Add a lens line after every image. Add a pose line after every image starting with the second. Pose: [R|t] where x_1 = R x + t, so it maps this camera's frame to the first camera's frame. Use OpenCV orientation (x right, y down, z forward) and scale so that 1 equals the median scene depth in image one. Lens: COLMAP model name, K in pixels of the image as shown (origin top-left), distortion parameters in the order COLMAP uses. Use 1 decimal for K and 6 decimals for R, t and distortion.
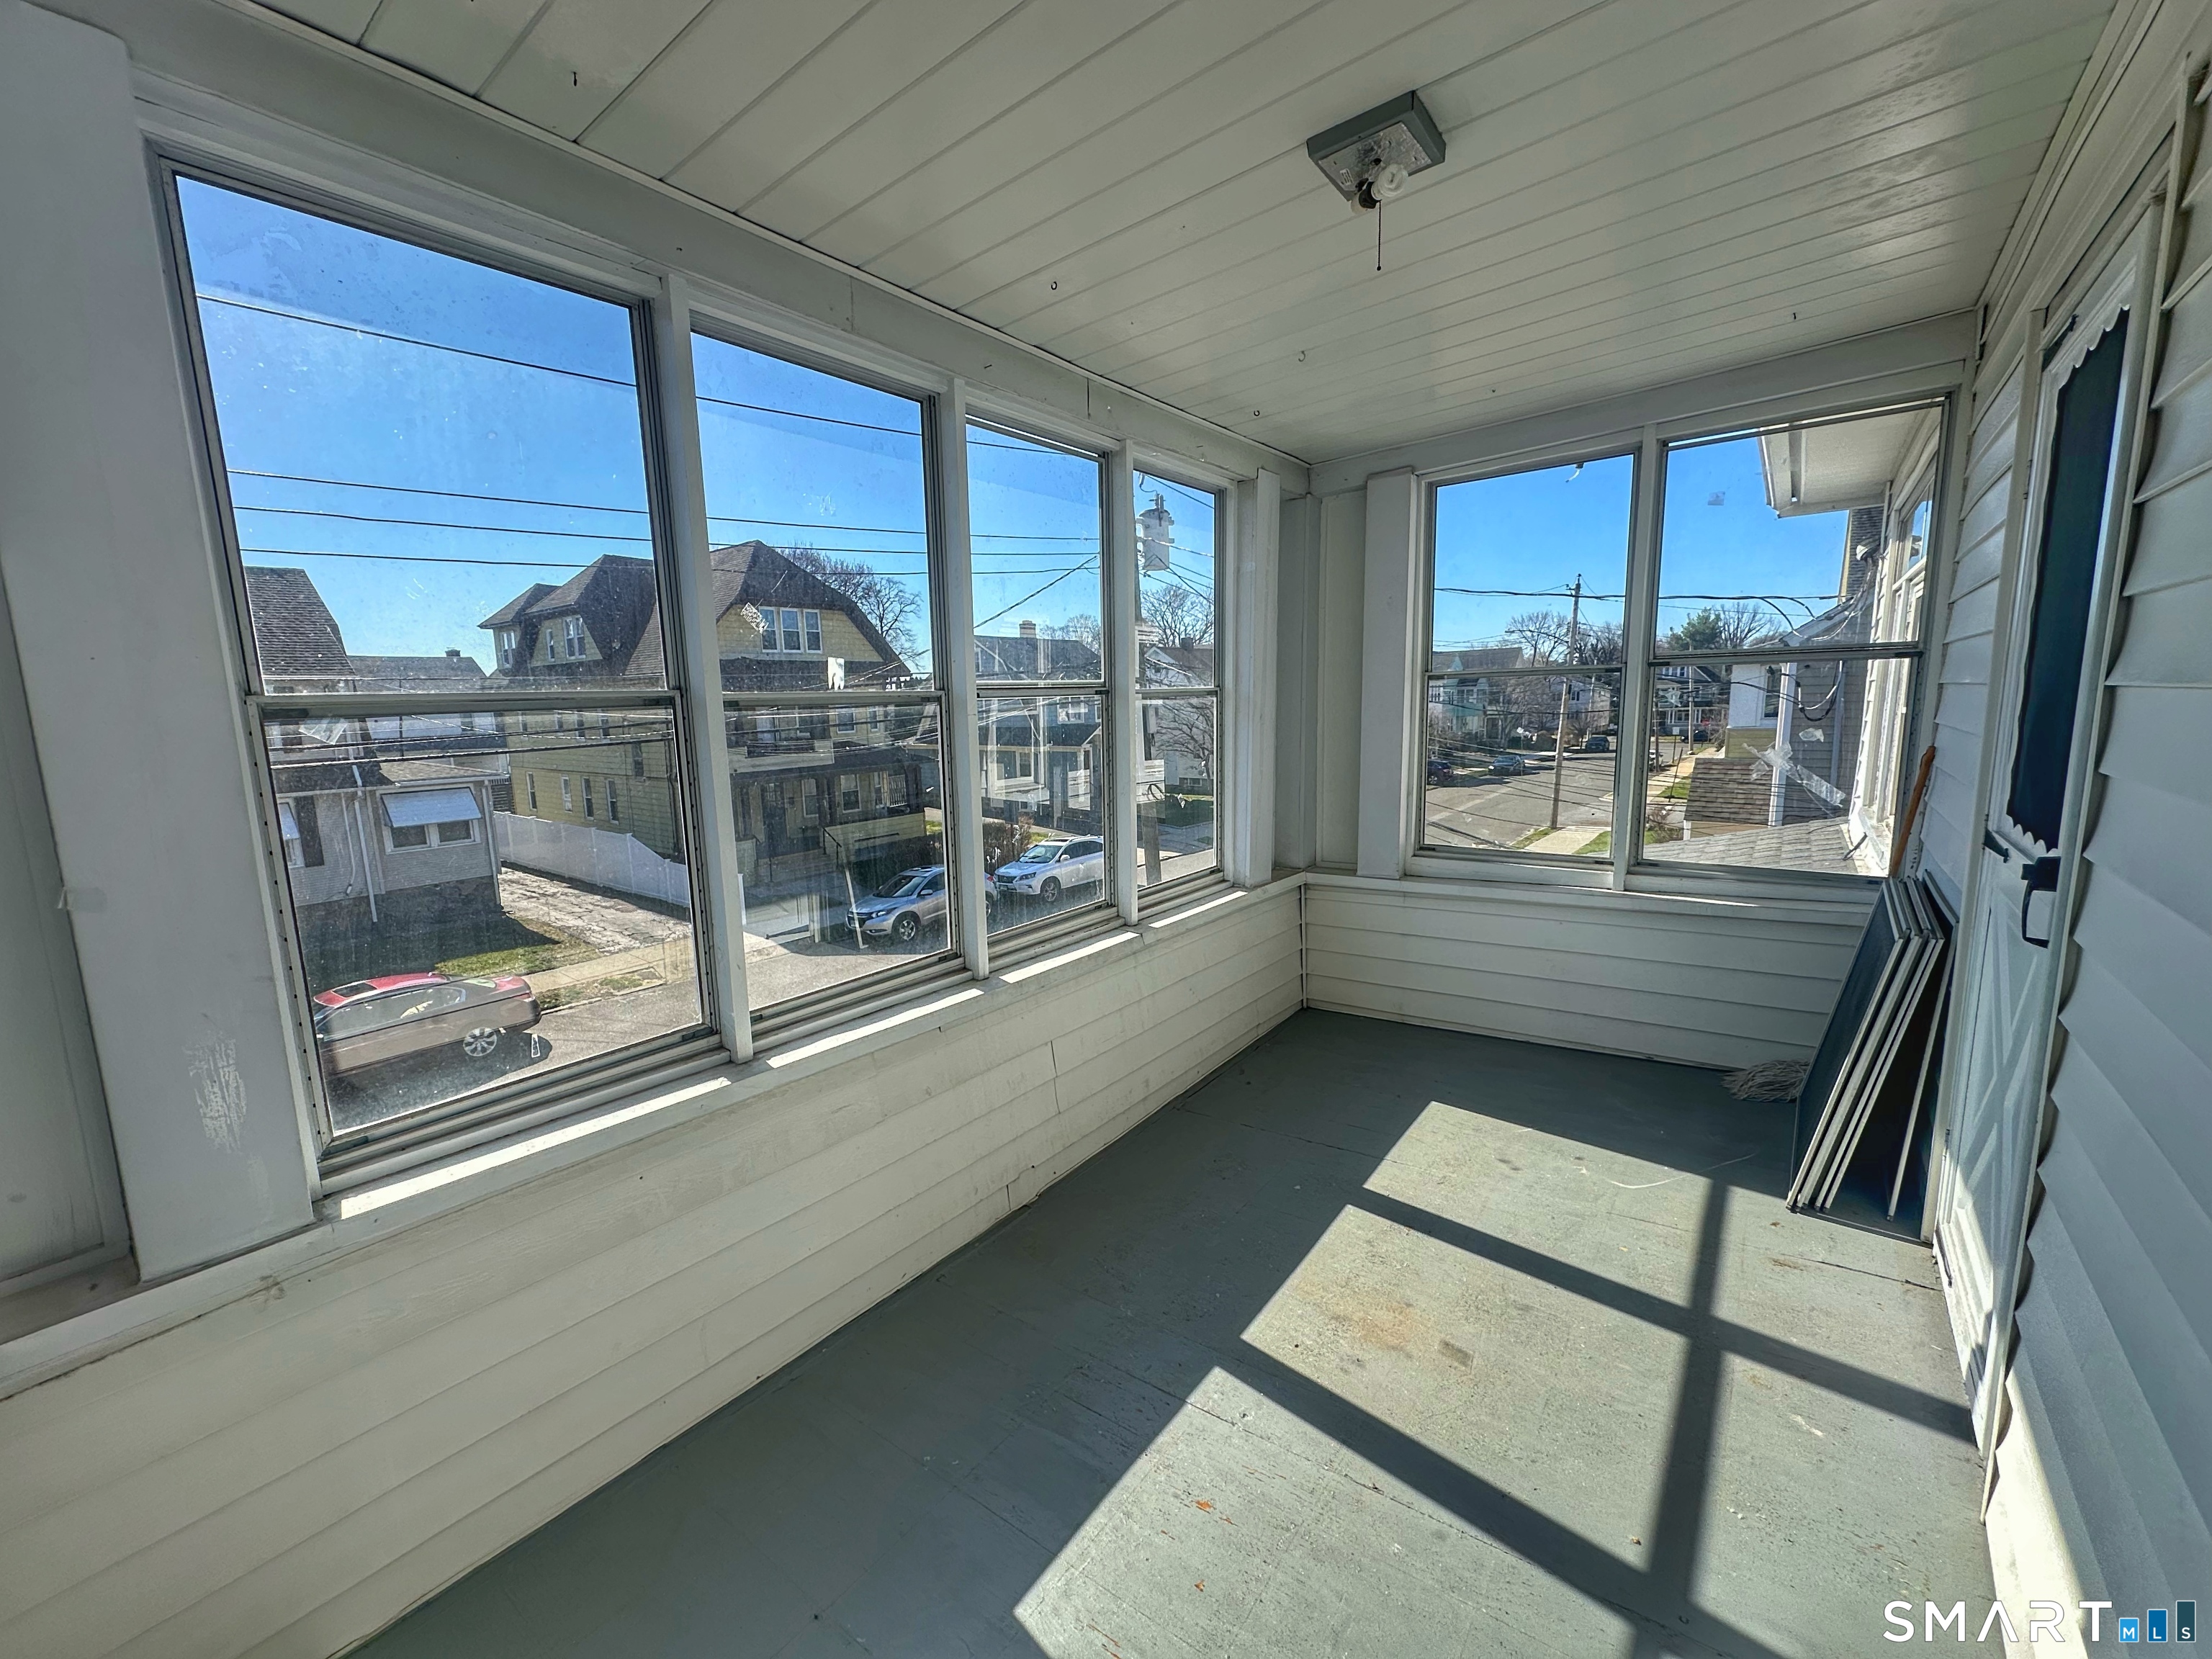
lens RADIAL K [[882.5, 0, 1104.1], [0, 882.5, 824.7], [0, 0, 1]] dist [-0.001344, 0.000482]
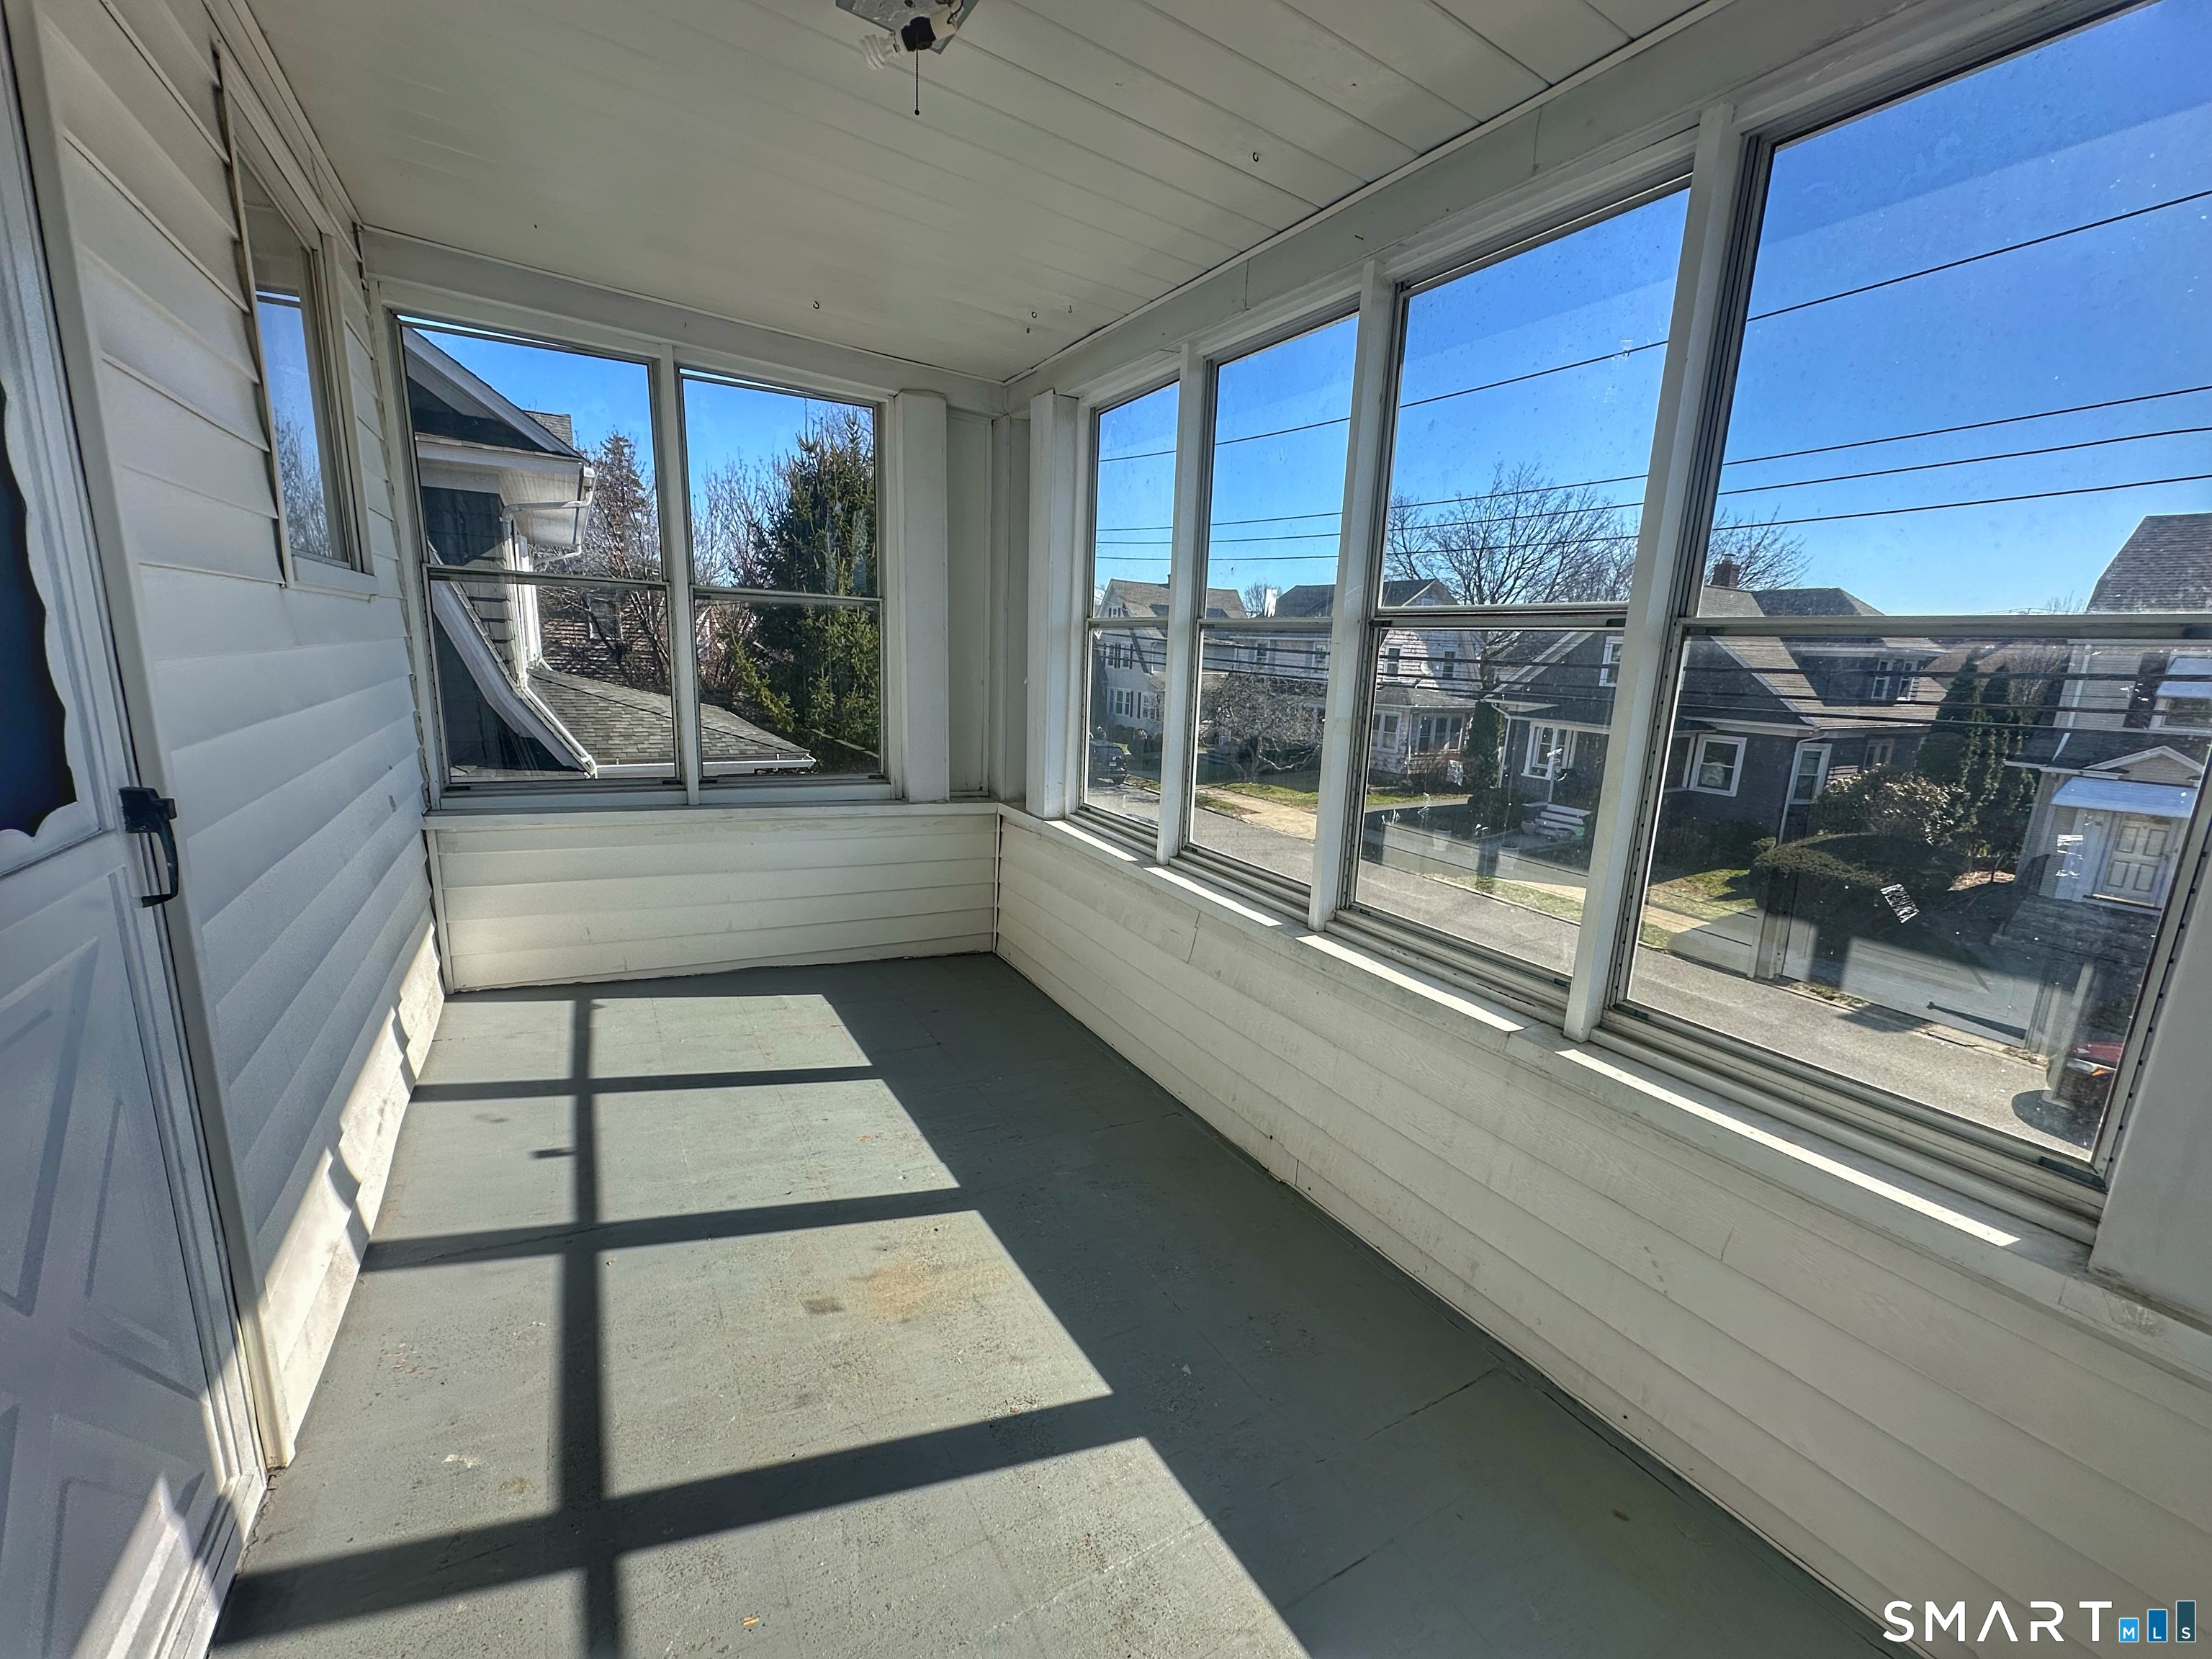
lens RADIAL K [[882.5, 0, 1104.1], [0, 882.5, 824.7], [0, 0, 1]] dist [-0.001344, 0.000482]
pose [[-0.360608, 0.194134, -0.912291, 0.901729], [-0.169496, 0.948175, 0.268768, -0.168603], [0.917188, 0.251549, -0.309014, 1.231387]]
